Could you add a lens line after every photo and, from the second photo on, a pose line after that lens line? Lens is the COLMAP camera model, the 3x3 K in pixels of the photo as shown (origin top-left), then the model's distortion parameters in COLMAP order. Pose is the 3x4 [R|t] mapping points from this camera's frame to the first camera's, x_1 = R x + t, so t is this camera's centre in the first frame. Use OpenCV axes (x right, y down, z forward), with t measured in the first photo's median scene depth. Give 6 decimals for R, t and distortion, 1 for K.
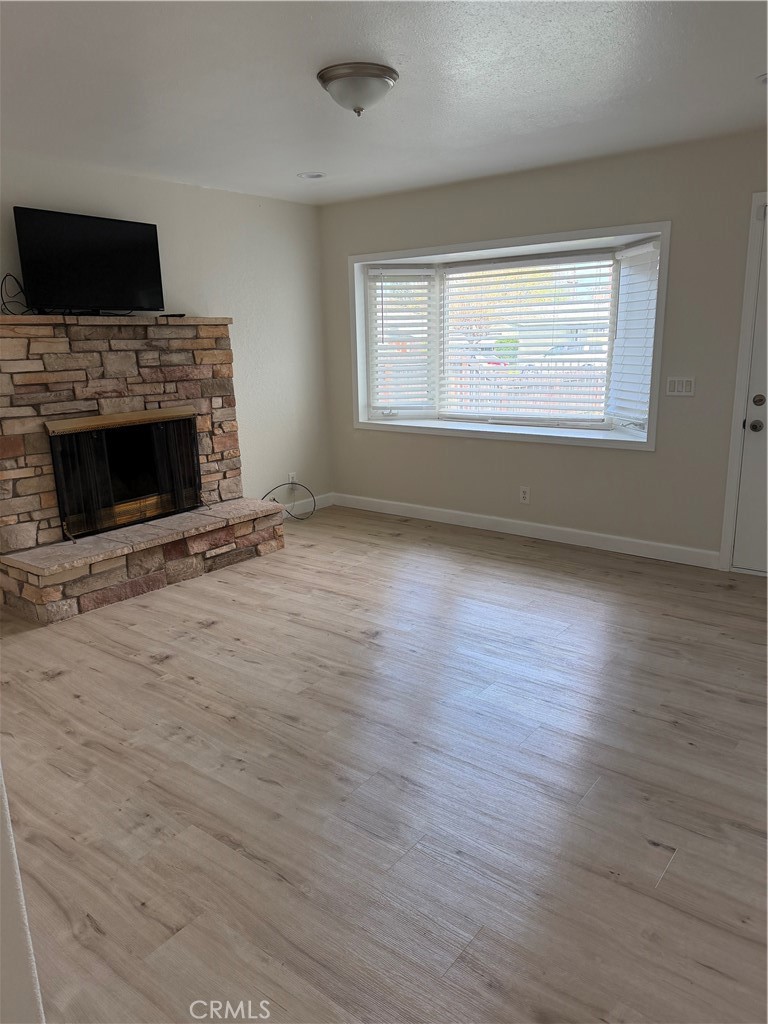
lens RADIAL K [[712.8, 0, 383.2], [0, 712.8, 497.9], [0, 0, 1]] dist [0.115523, -0.103080]
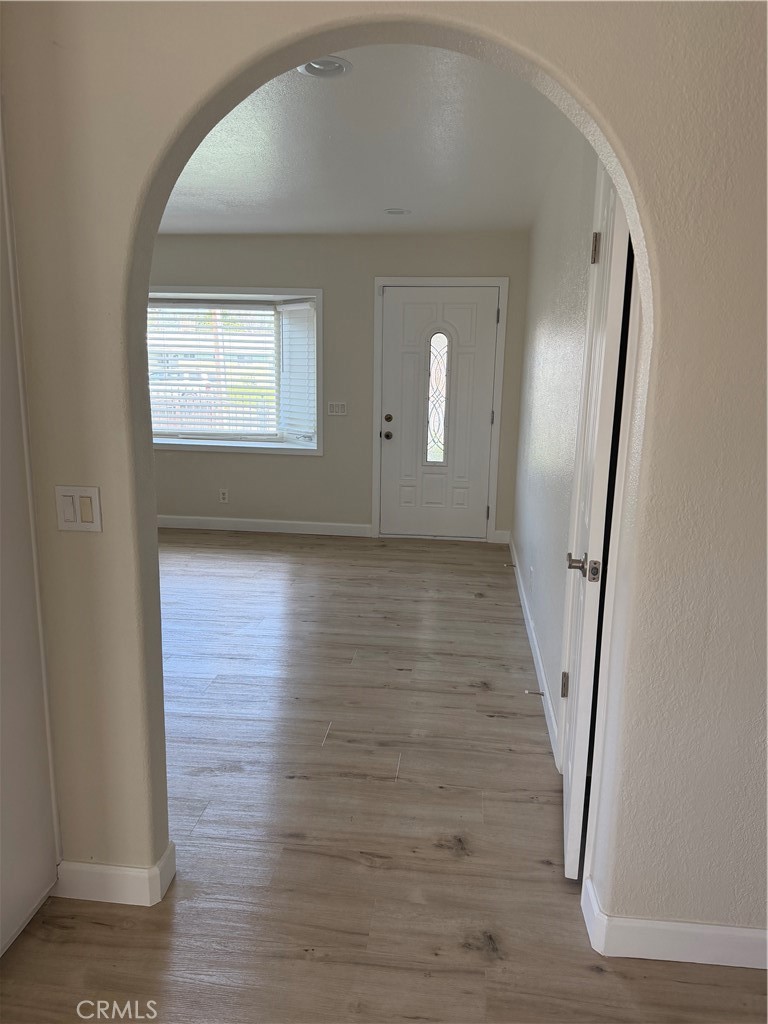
lens RADIAL K [[712.8, 0, 383.2], [0, 712.8, 497.9], [0, 0, 1]] dist [0.115523, -0.103080]
pose [[0.847150, -0.055341, 0.528464, -0.250188], [0.077981, 0.996741, -0.020628, 0.052871], [-0.525600, 0.058686, 0.848705, -0.196089]]
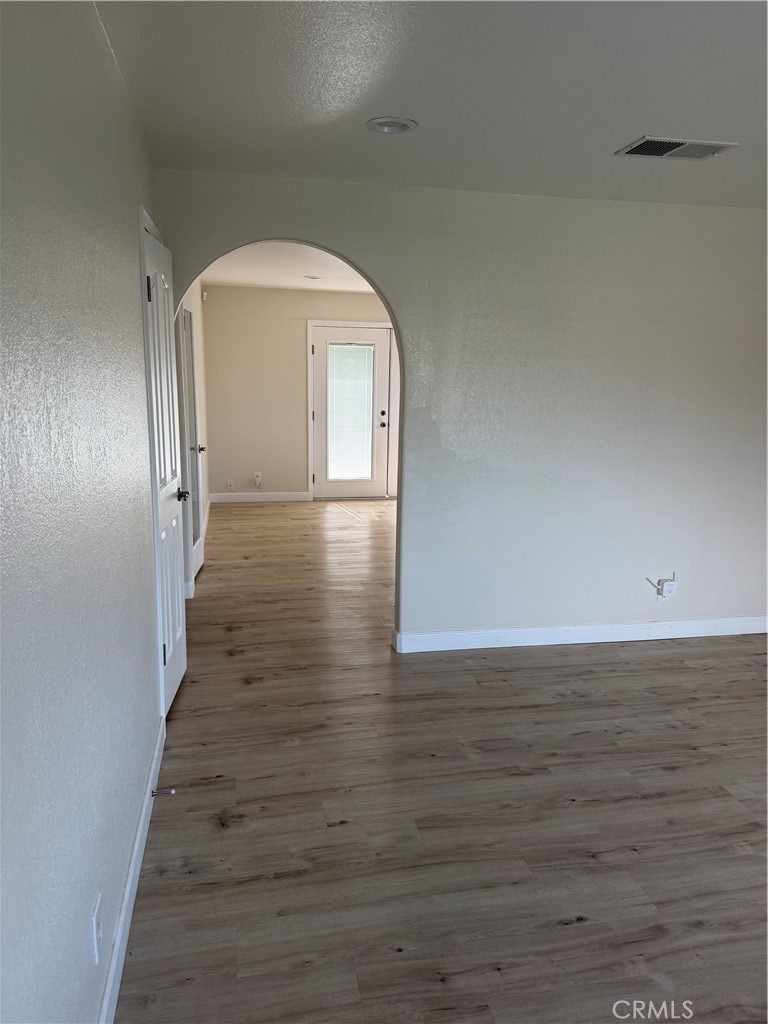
lens RADIAL K [[705.7, 0, 383.6], [0, 705.7, 530.0], [0, 0, 1]] dist [0.142413, -0.250845]
pose [[-0.636500, 0.175434, -0.751060, 0.548354], [-0.180600, 0.912814, 0.366270, -0.198275], [0.749835, 0.368772, -0.549323, 0.739389]]
